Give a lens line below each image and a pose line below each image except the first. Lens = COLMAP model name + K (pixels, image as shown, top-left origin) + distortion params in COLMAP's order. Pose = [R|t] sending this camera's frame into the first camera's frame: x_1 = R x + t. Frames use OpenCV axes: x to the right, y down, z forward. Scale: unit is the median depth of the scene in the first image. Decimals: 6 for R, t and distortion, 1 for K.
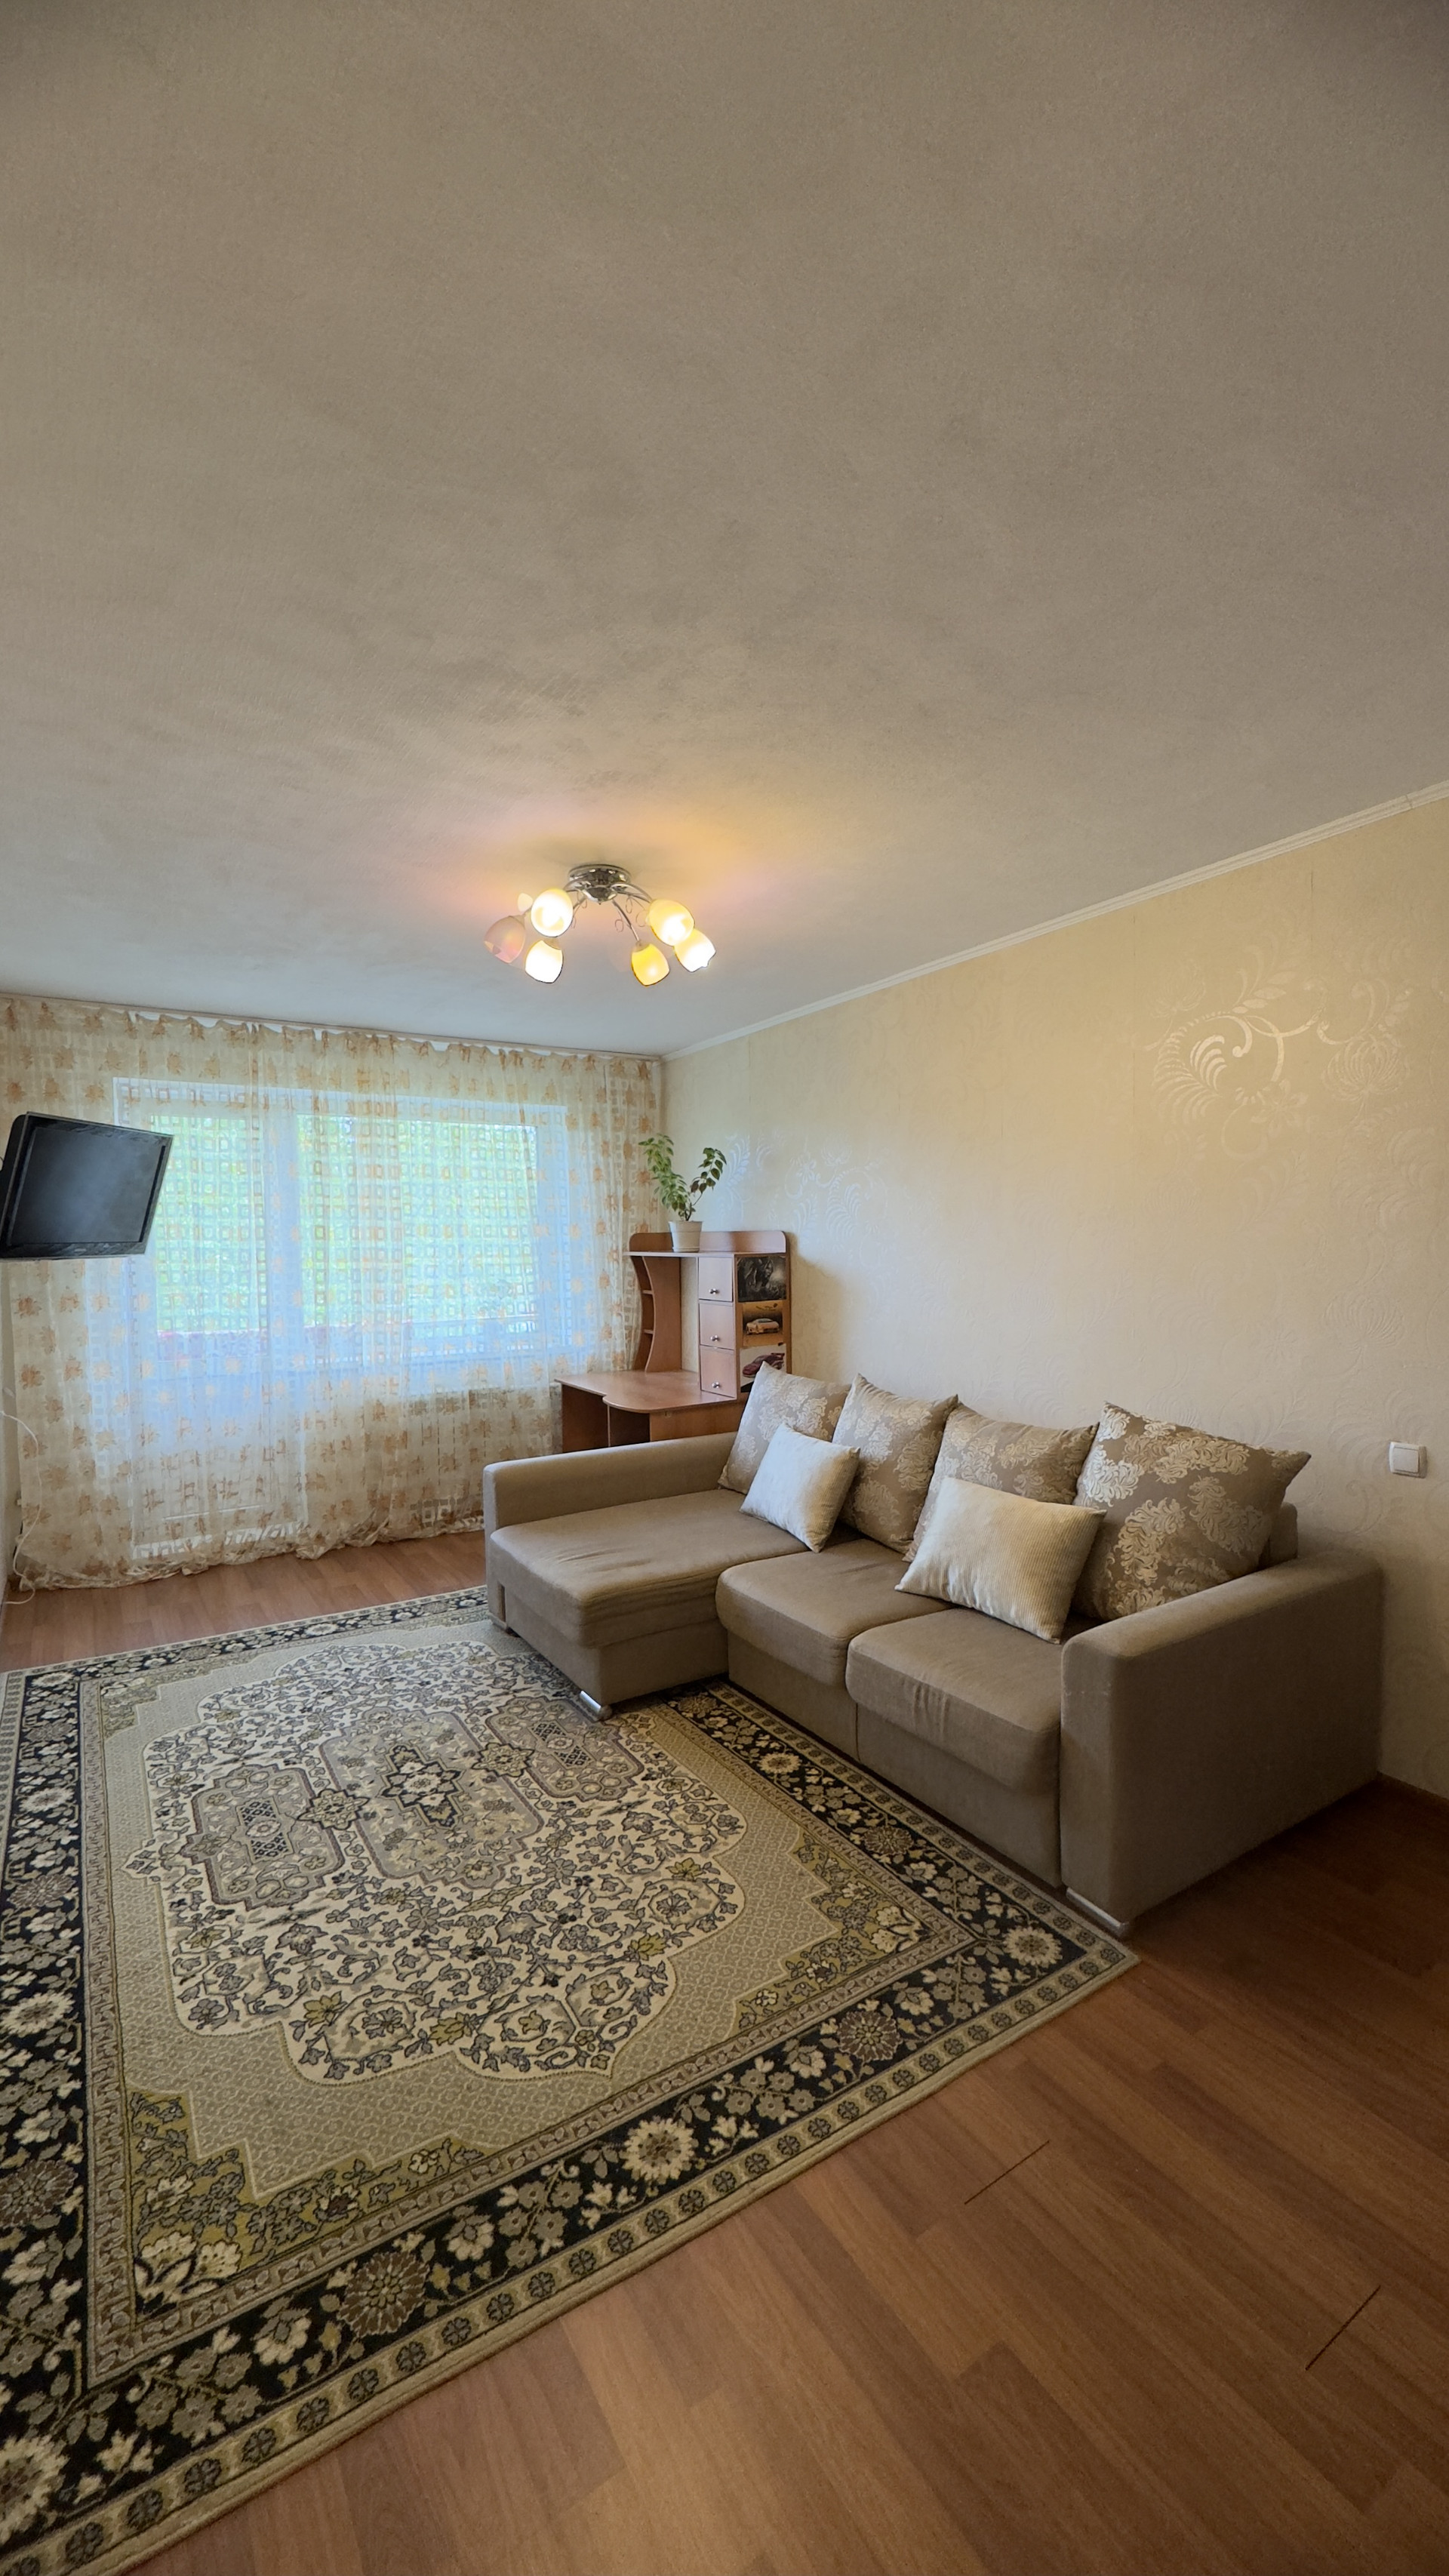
lens RADIAL K [[1023.7, 0, 723.8], [0, 1023.7, 1290.8], [0, 0, 1]] dist [-0.004477, 0.000486]
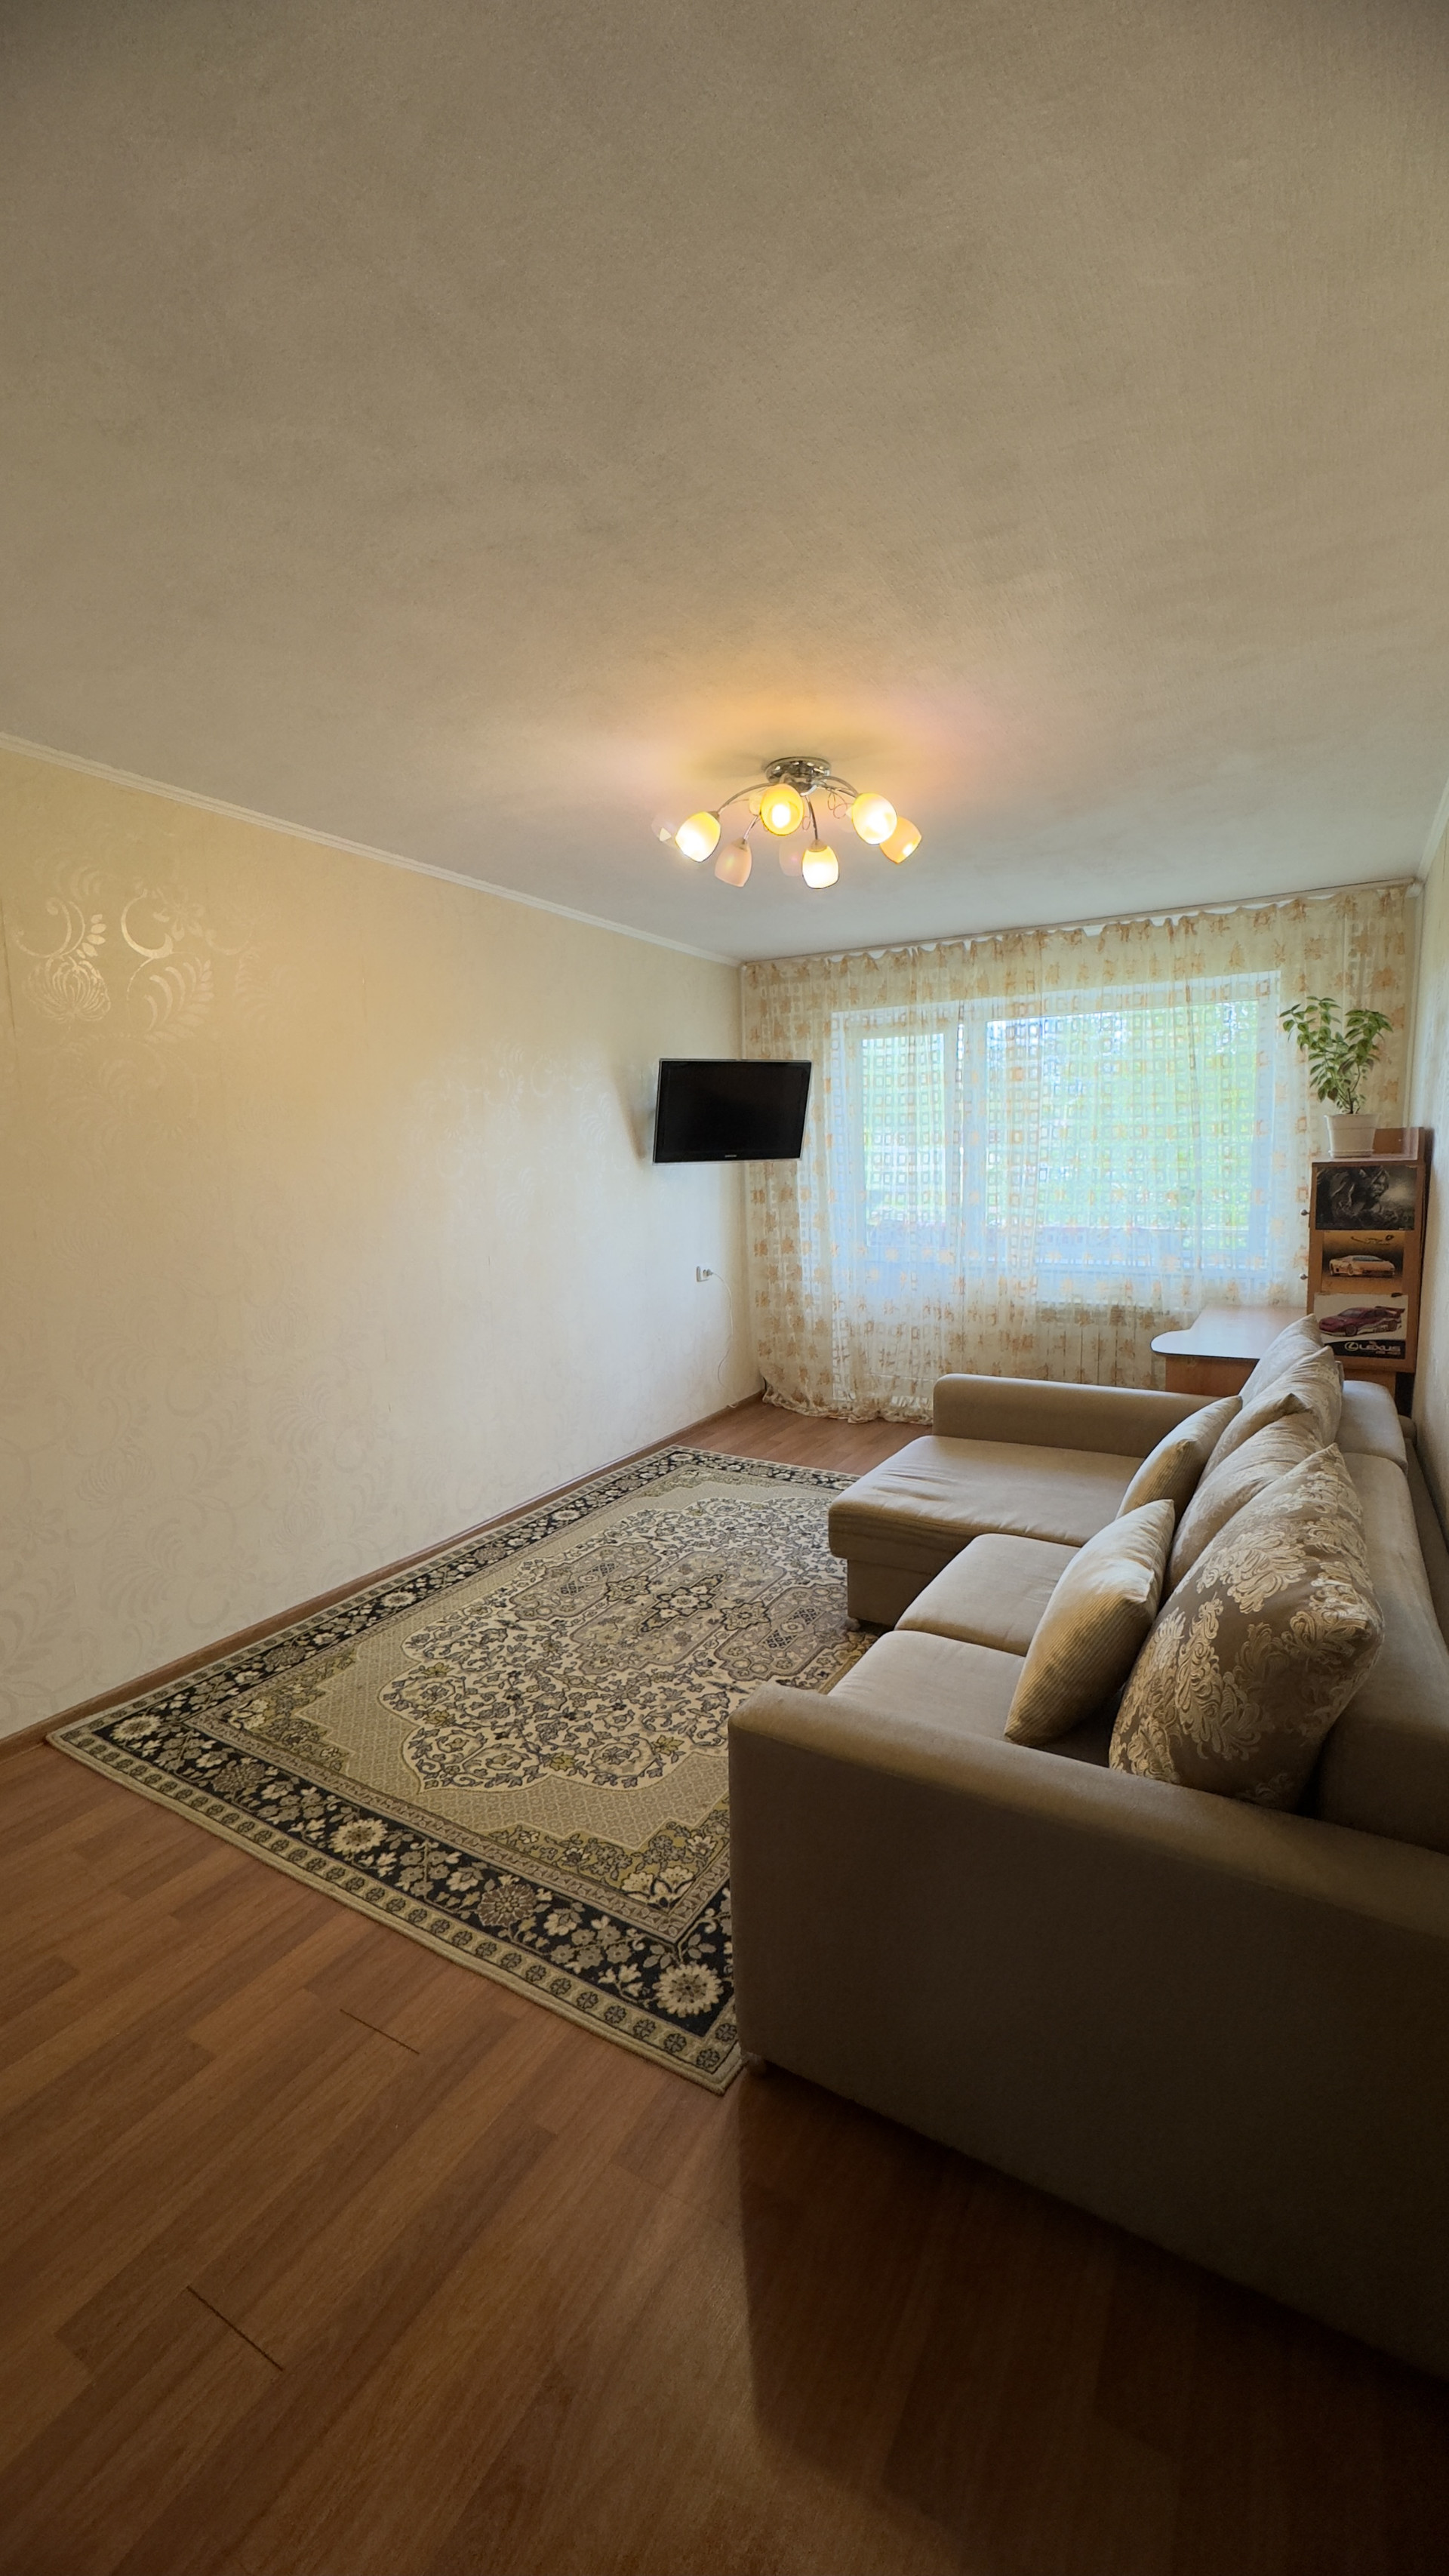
lens RADIAL K [[1023.7, 0, 724.6], [0, 1023.7, 1287.5], [0, 0, 1]] dist [-0.004477, 0.000486]
pose [[0.464813, 0.117827, -0.877534, 0.790011], [-0.026138, 0.992500, 0.119419, -0.039931], [0.885023, -0.032571, 0.464407, 0.507825]]
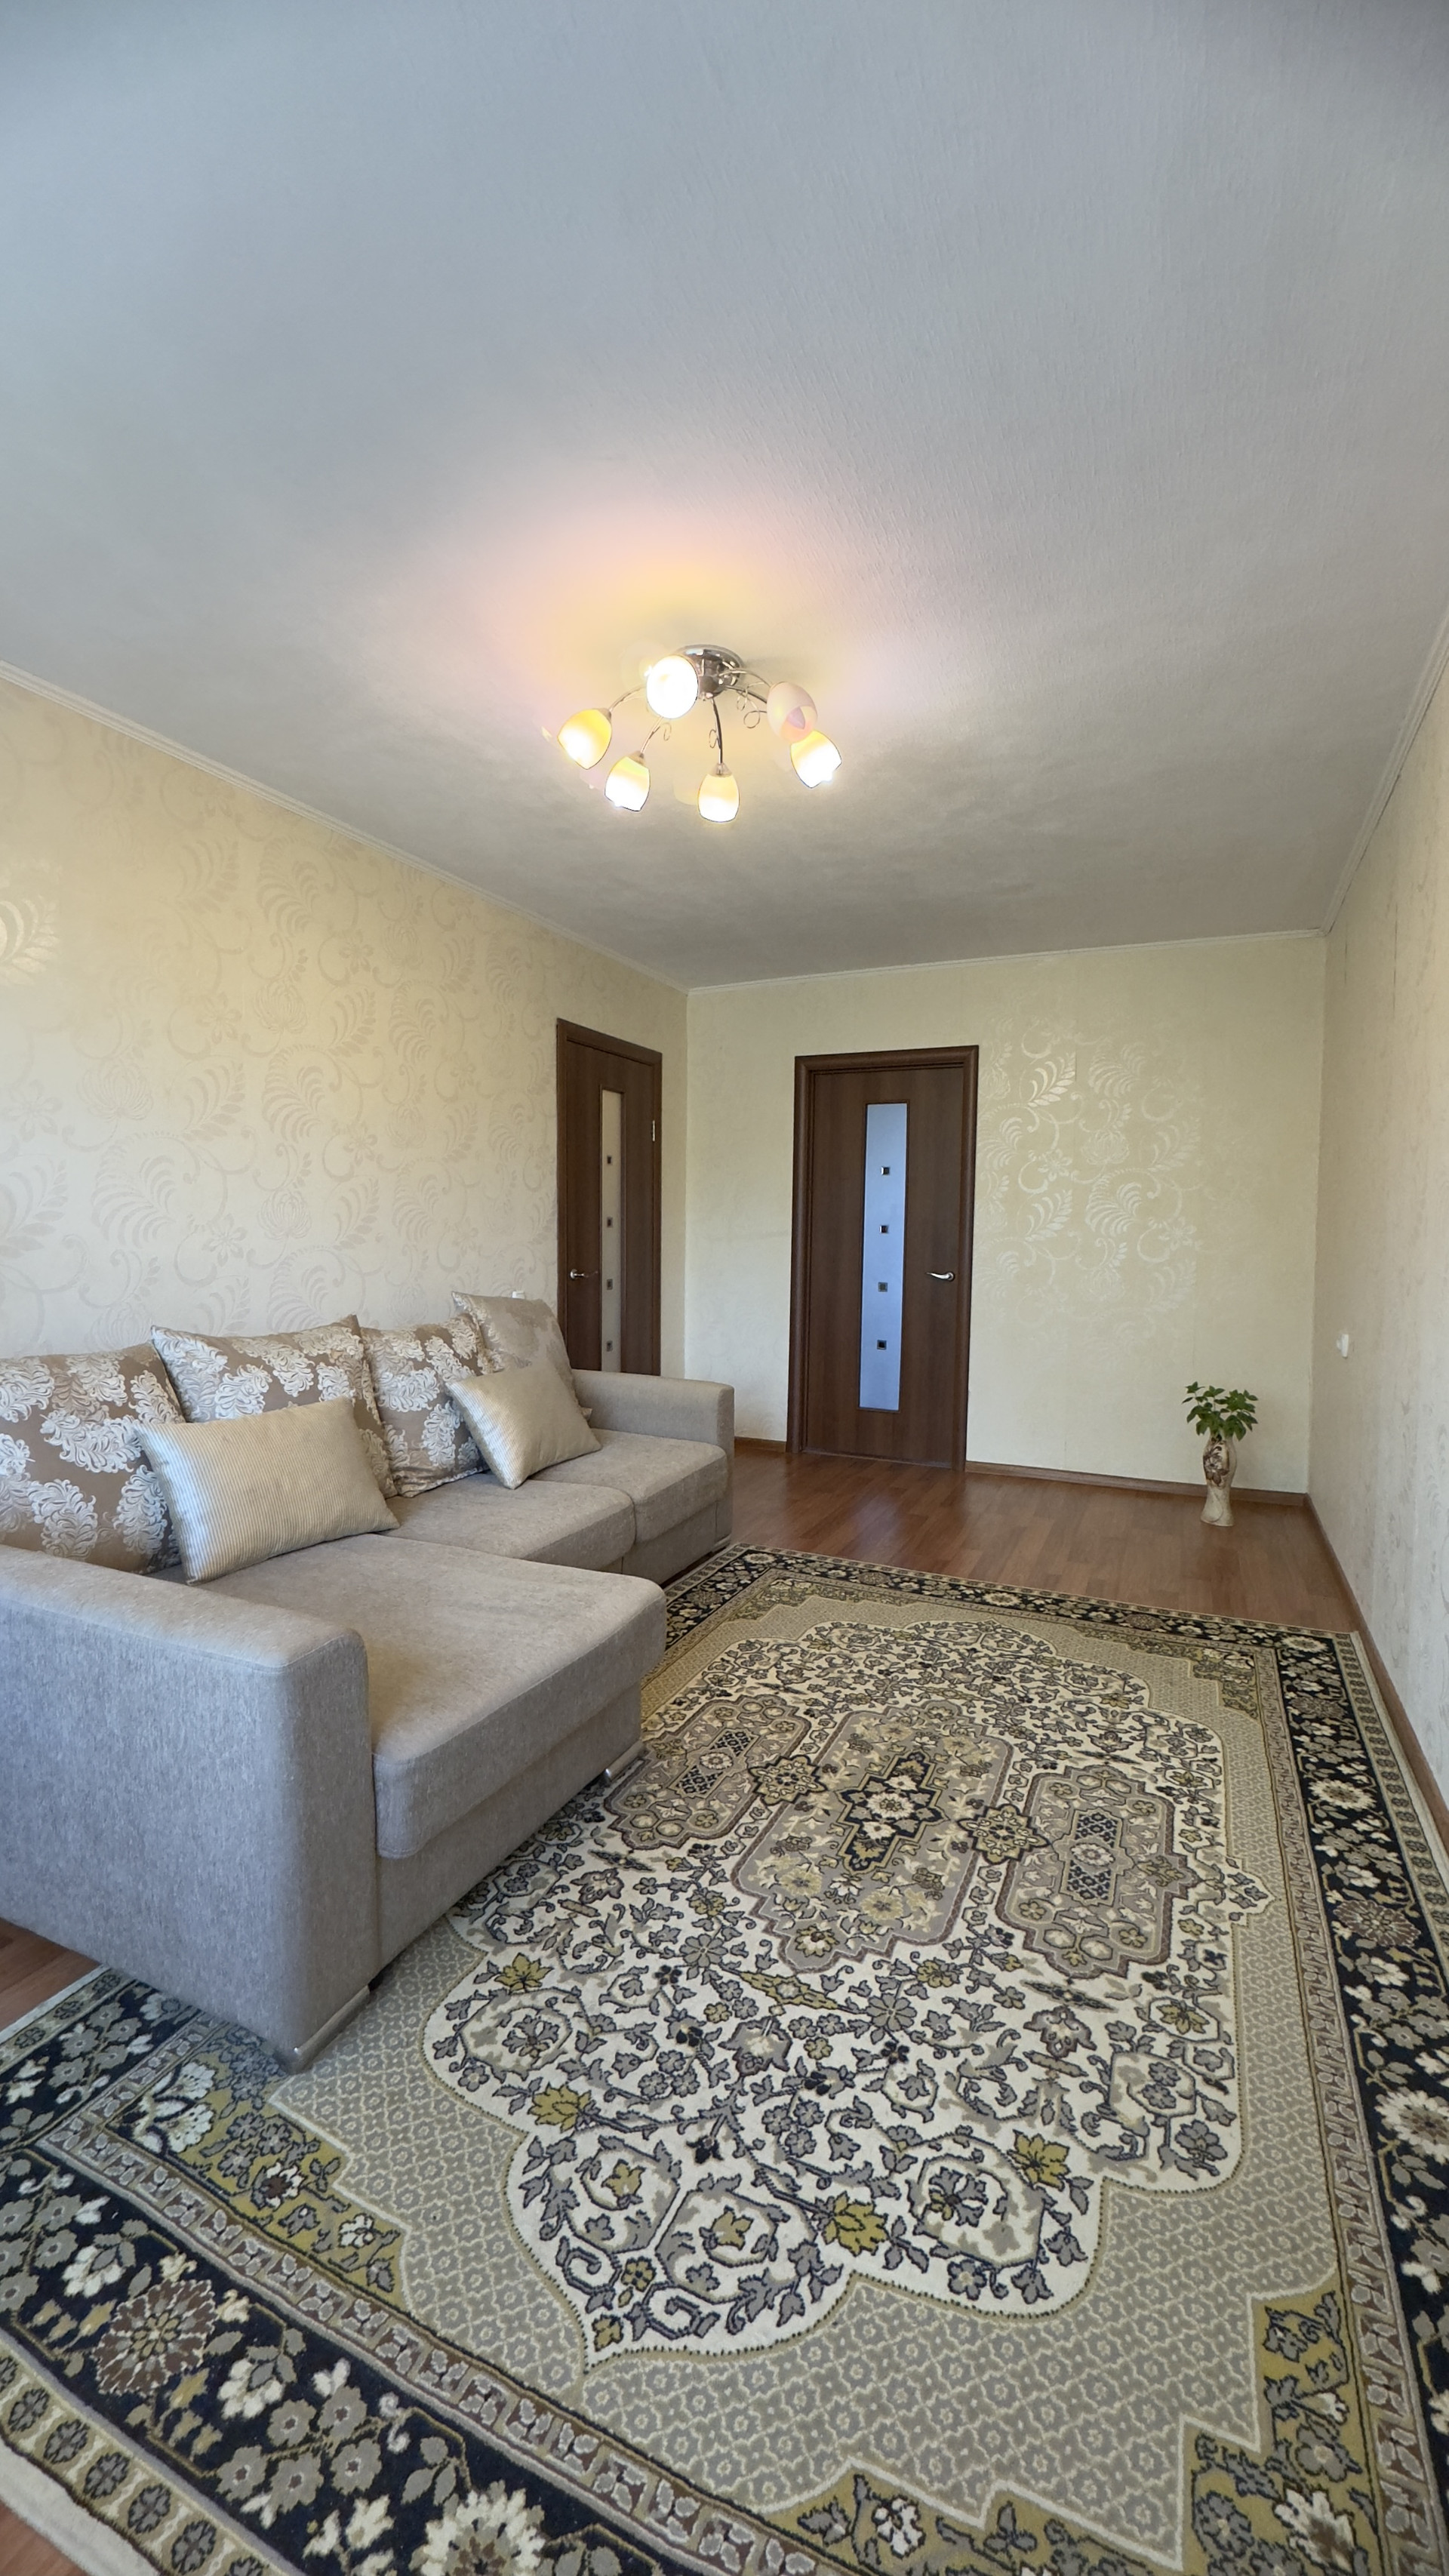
lens RADIAL K [[1023.7, 0, 724.8], [0, 1023.7, 1286.7], [0, 0, 1]] dist [-0.004477, 0.000486]
pose [[-0.544659, -0.035705, 0.837897, -0.893177], [0.036782, 0.997115, 0.066400, 0.040605], [-0.837850, 0.066985, -0.541775, 1.558233]]
